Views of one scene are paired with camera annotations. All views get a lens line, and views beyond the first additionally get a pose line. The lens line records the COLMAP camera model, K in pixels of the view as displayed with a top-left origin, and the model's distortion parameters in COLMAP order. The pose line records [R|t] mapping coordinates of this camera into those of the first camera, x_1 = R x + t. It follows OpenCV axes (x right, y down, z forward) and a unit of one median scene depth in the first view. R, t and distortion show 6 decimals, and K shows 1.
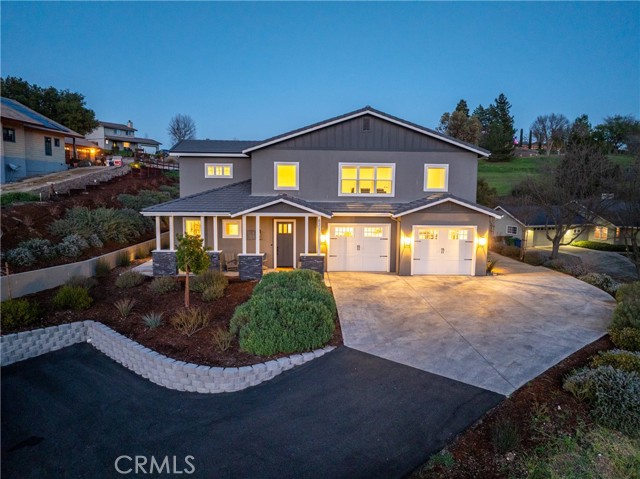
lens RADIAL K [[450.9, 0, 325.2], [0, 450.9, 236.9], [0, 0, 1]] dist [-0.012424, -0.003247]
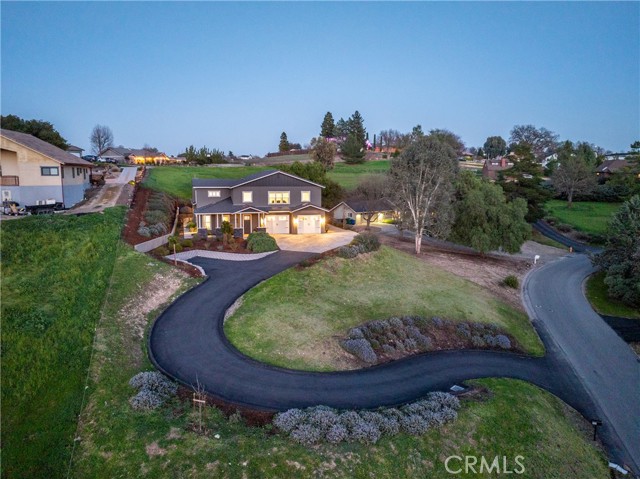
lens RADIAL K [[450.9, 0, 325.2], [0, 450.9, 236.9], [0, 0, 1]] dist [-0.012424, -0.003247]
pose [[0.964473, -0.041157, 0.260955, -0.328072], [0.033391, 0.998860, 0.034127, 0.016012], [-0.262062, -0.024201, 0.964748, -1.521049]]
